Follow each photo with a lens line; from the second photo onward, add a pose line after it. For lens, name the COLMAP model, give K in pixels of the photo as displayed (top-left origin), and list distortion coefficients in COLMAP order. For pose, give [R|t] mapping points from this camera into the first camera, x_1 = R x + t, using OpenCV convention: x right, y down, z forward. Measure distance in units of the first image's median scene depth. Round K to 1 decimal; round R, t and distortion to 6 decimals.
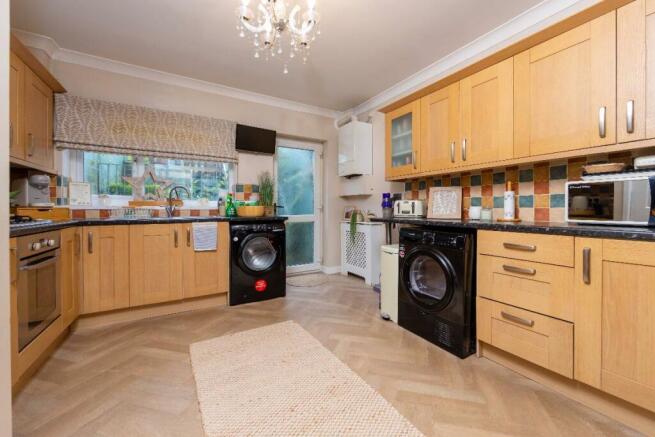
lens RADIAL K [[265.5, 0, 329.9], [0, 265.5, 208.6], [0, 0, 1]] dist [0.011416, 0.000645]
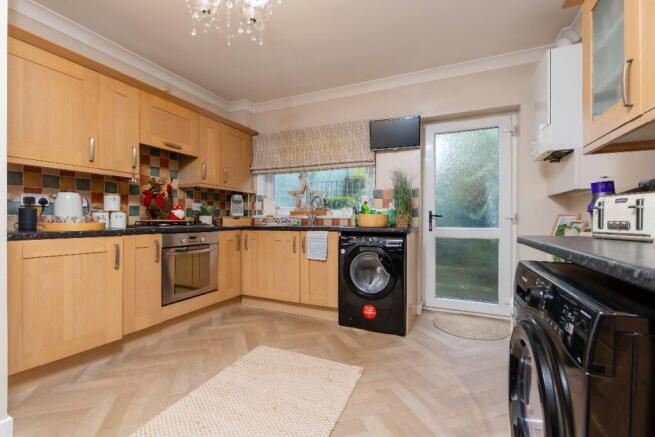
lens RADIAL K [[282.9, 0, 326.1], [0, 282.9, 220.5], [0, 0, 1]] dist [0.009165, 0.000149]
pose [[0.569043, 0.007551, -0.822273, 0.404336], [-0.006168, 0.999969, 0.004915, 0.006306], [0.822285, 0.002275, 0.569071, 0.428474]]
